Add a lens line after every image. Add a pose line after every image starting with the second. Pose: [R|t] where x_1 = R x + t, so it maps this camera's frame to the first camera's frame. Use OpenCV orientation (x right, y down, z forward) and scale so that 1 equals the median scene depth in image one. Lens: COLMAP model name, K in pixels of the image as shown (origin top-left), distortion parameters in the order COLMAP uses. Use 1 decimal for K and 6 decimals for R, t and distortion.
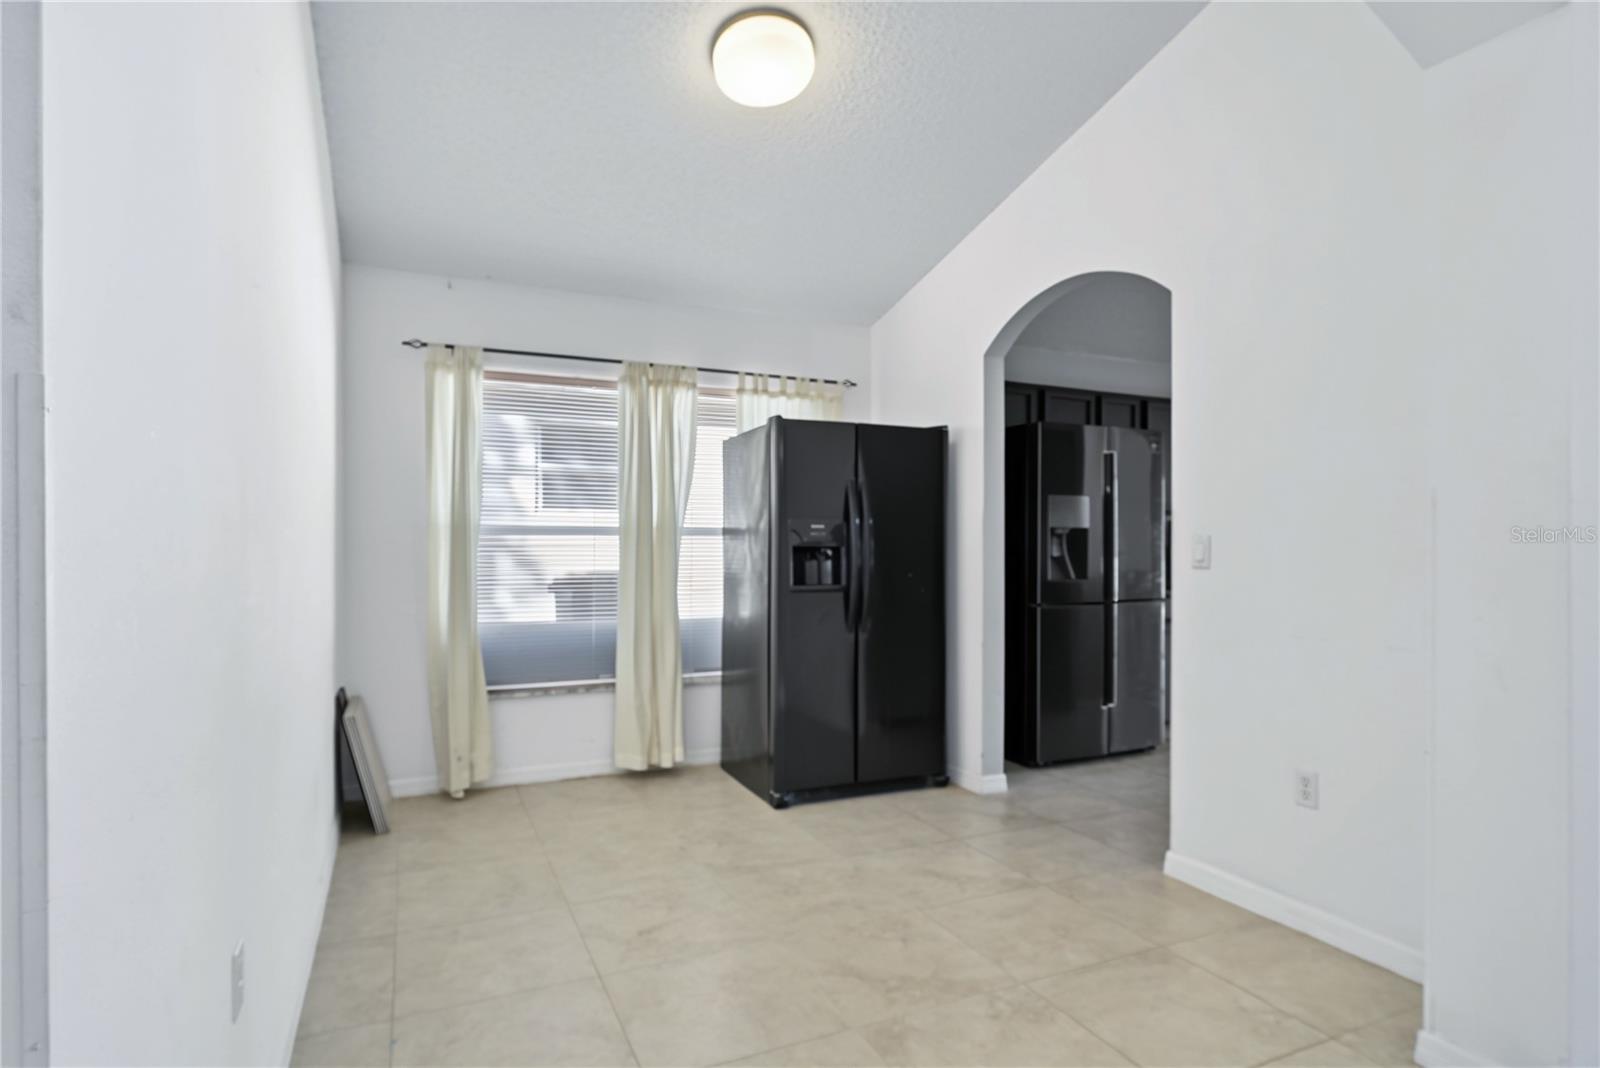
lens RADIAL K [[830.0, 0, 799.1], [0, 830.0, 546.0], [0, 0, 1]] dist [-0.005198, -0.000827]
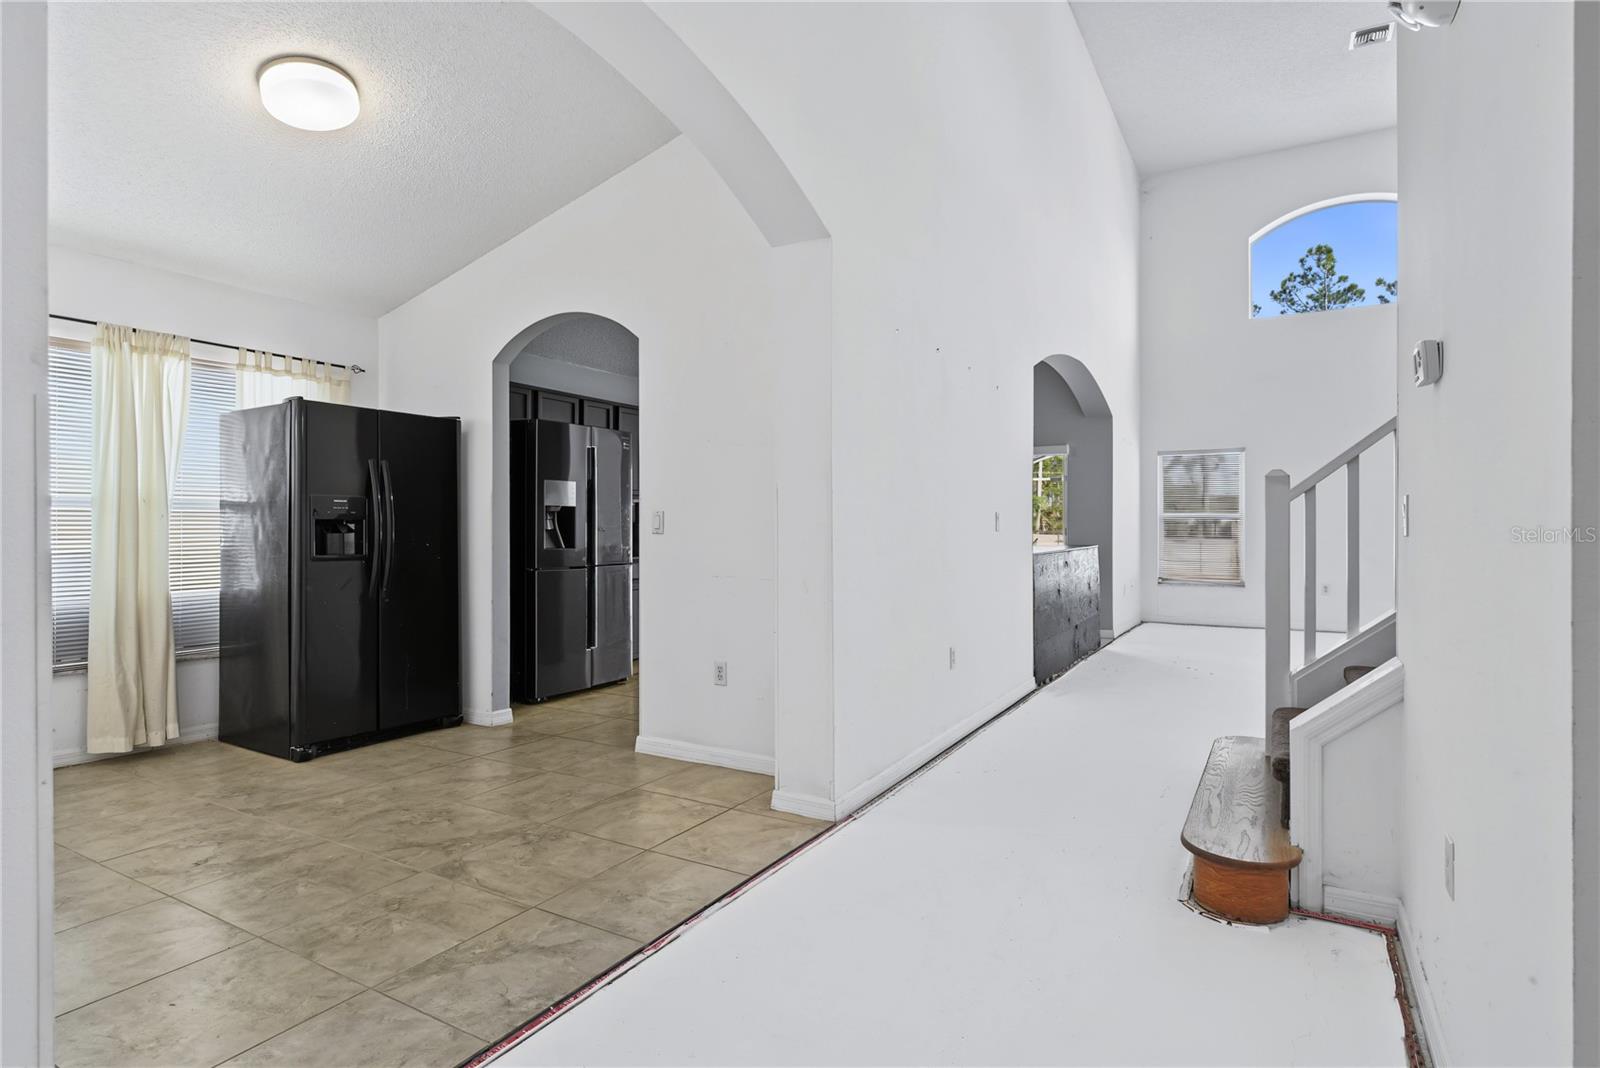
lens RADIAL K [[836.5, 0, 804.0], [0, 836.5, 536.5], [0, 0, 1]] dist [-0.002497, -0.000062]
pose [[0.811946, -0.006680, 0.583695, -0.114919], [0.002430, 0.999965, 0.008064, 0.014569], [-0.583728, -0.005129, 0.811933, -0.239624]]
